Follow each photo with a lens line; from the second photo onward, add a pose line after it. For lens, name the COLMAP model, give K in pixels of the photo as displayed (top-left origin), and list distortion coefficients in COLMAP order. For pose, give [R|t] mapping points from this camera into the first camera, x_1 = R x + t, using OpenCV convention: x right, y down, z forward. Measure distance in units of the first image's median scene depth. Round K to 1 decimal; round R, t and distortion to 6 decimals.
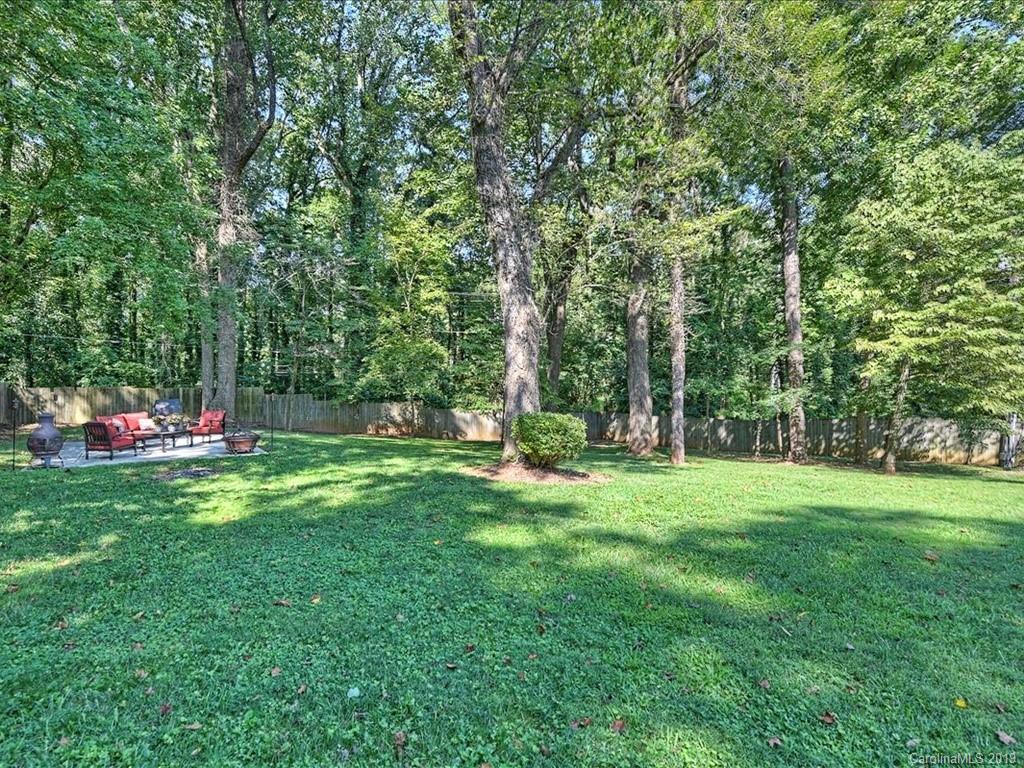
lens RADIAL K [[562.5, 0, 522.4], [0, 562.5, 380.0], [0, 0, 1]] dist [0.000936, 0.000833]
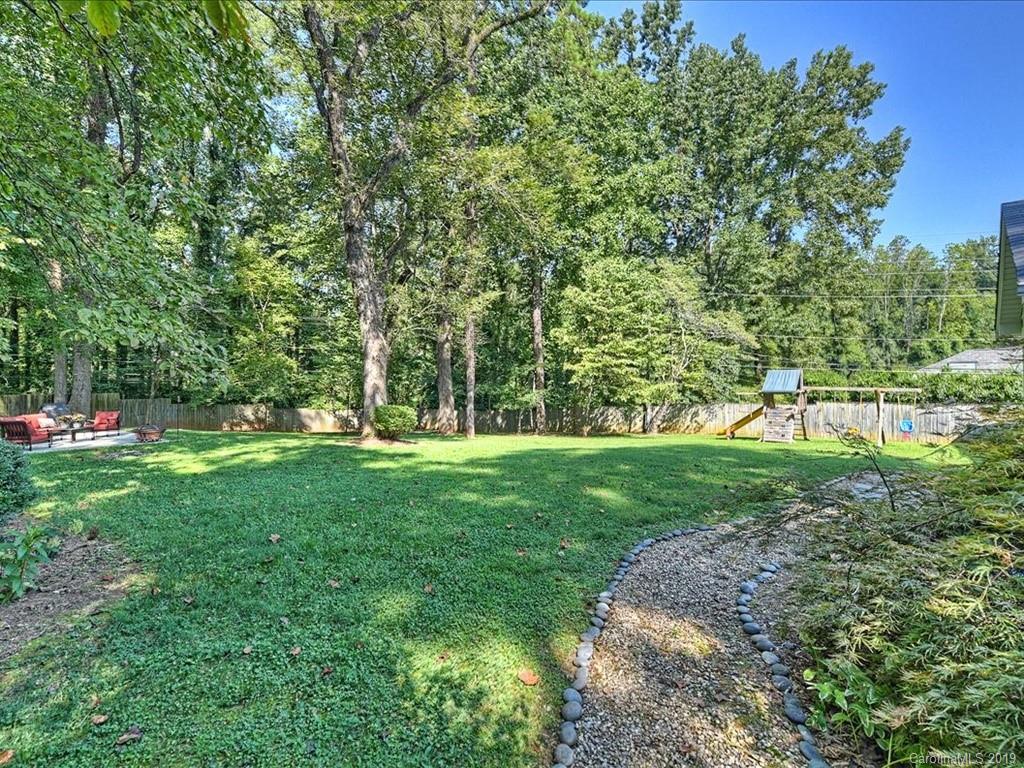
lens RADIAL K [[453.4, 0, 520.7], [0, 453.4, 379.3], [0, 0, 1]] dist [0.002020, -0.000327]
pose [[0.929437, 0.001540, 0.368976, -0.056689], [0.003501, 0.999909, -0.012992, 0.000324], [-0.368963, 0.013367, 0.929348, -0.216591]]
